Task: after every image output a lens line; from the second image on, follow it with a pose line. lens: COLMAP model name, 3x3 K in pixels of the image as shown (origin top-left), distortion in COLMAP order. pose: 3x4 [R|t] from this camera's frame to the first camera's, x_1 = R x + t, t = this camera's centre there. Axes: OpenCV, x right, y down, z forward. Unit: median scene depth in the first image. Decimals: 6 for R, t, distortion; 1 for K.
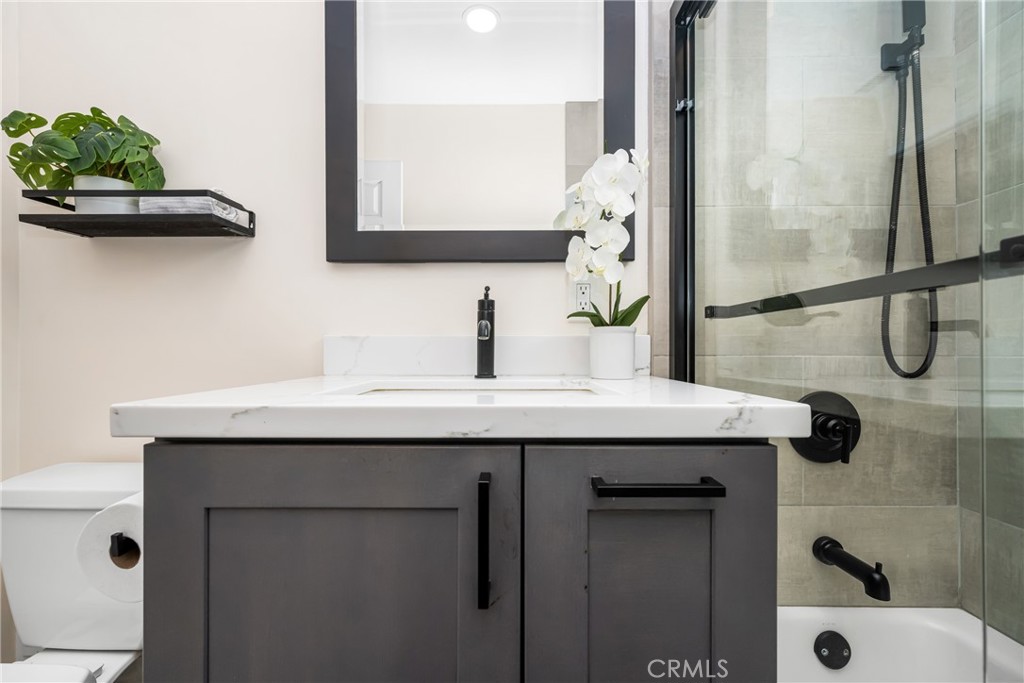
lens RADIAL K [[410.8, 0, 510.6], [0, 410.8, 352.4], [0, 0, 1]] dist [-0.001120, 0.000407]
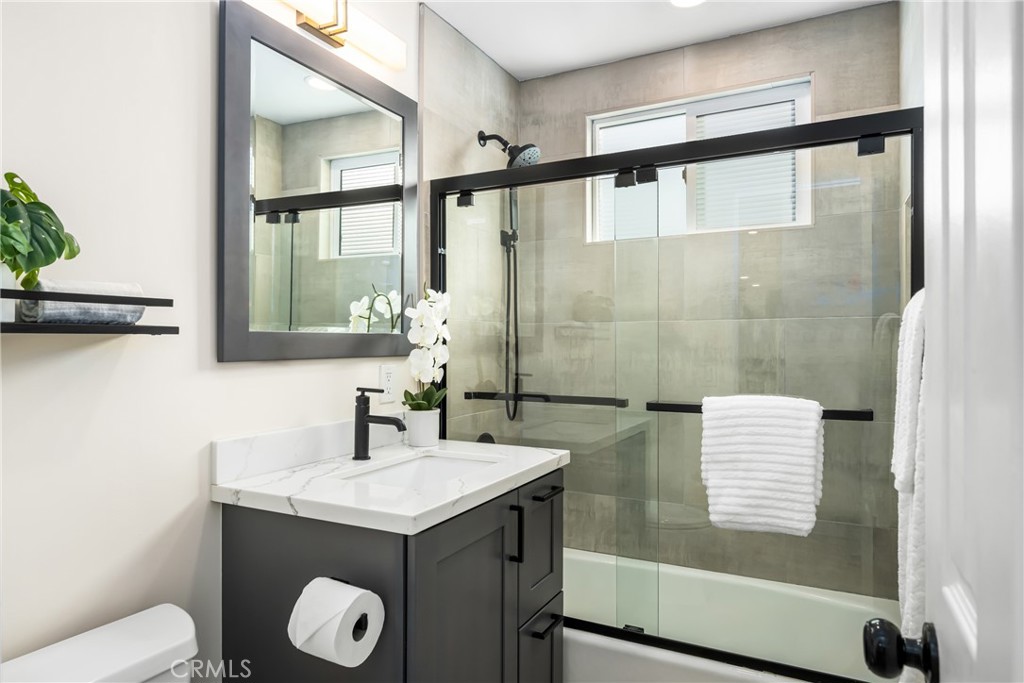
lens RADIAL K [[604.0, 0, 511.1], [0, 604.0, 342.7], [0, 0, 1]] dist [-0.004797, -0.001568]
pose [[0.466074, 0.004837, 0.884733, -1.361521], [0.010144, 0.999890, -0.010810, -0.247292], [-0.884688, 0.014013, 0.465974, -0.225985]]
